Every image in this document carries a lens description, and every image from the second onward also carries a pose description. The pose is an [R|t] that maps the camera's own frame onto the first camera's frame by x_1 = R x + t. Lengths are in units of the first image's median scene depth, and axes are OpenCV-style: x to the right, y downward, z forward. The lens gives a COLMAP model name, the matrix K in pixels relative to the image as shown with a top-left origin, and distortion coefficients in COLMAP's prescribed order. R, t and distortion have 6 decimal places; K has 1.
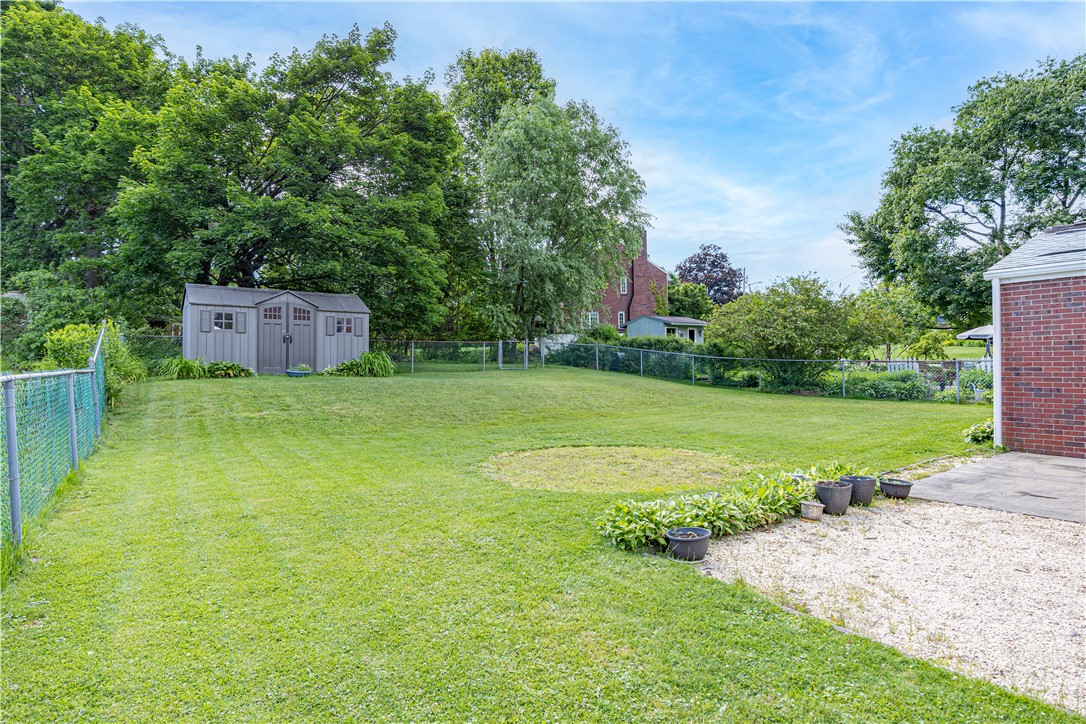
lens RADIAL K [[571.3, 0, 543.0], [0, 571.3, 362.0], [0, 0, 1]] dist [-0.000258, -0.000338]
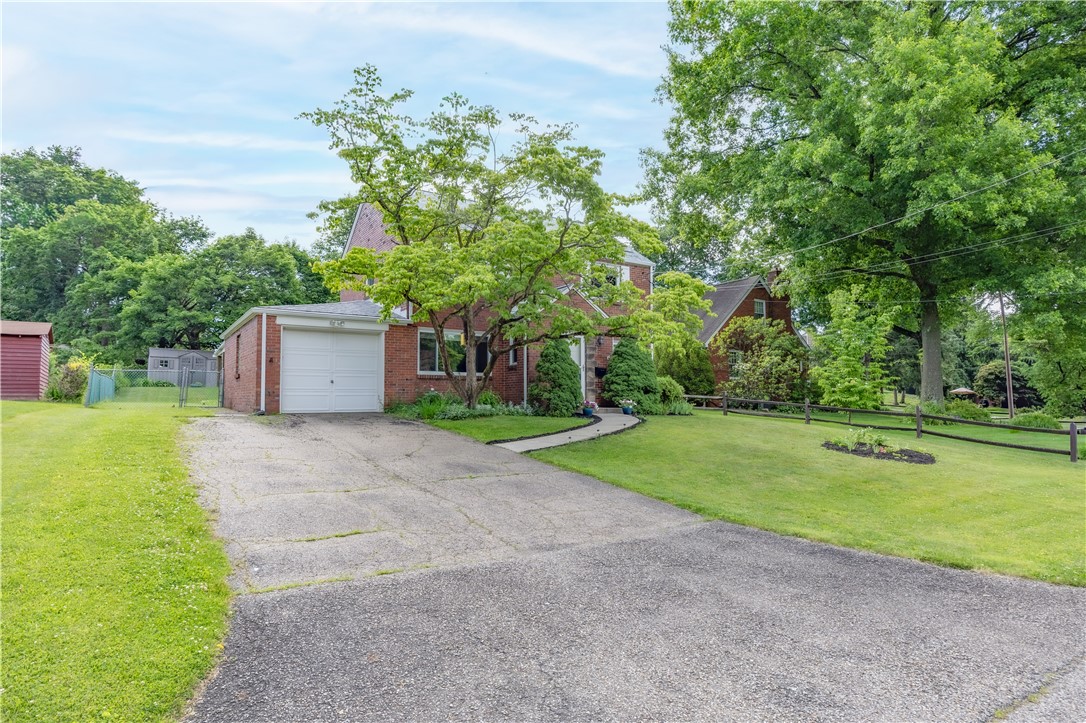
lens RADIAL K [[590.7, 0, 543.0], [0, 590.7, 361.5], [0, 0, 1]] dist [0.000877, 0.000185]
pose [[0.999821, -0.002450, -0.018785, 1.036517], [0.001248, 0.997964, -0.063762, 0.076298], [0.018903, 0.063727, 0.997788, -1.390165]]
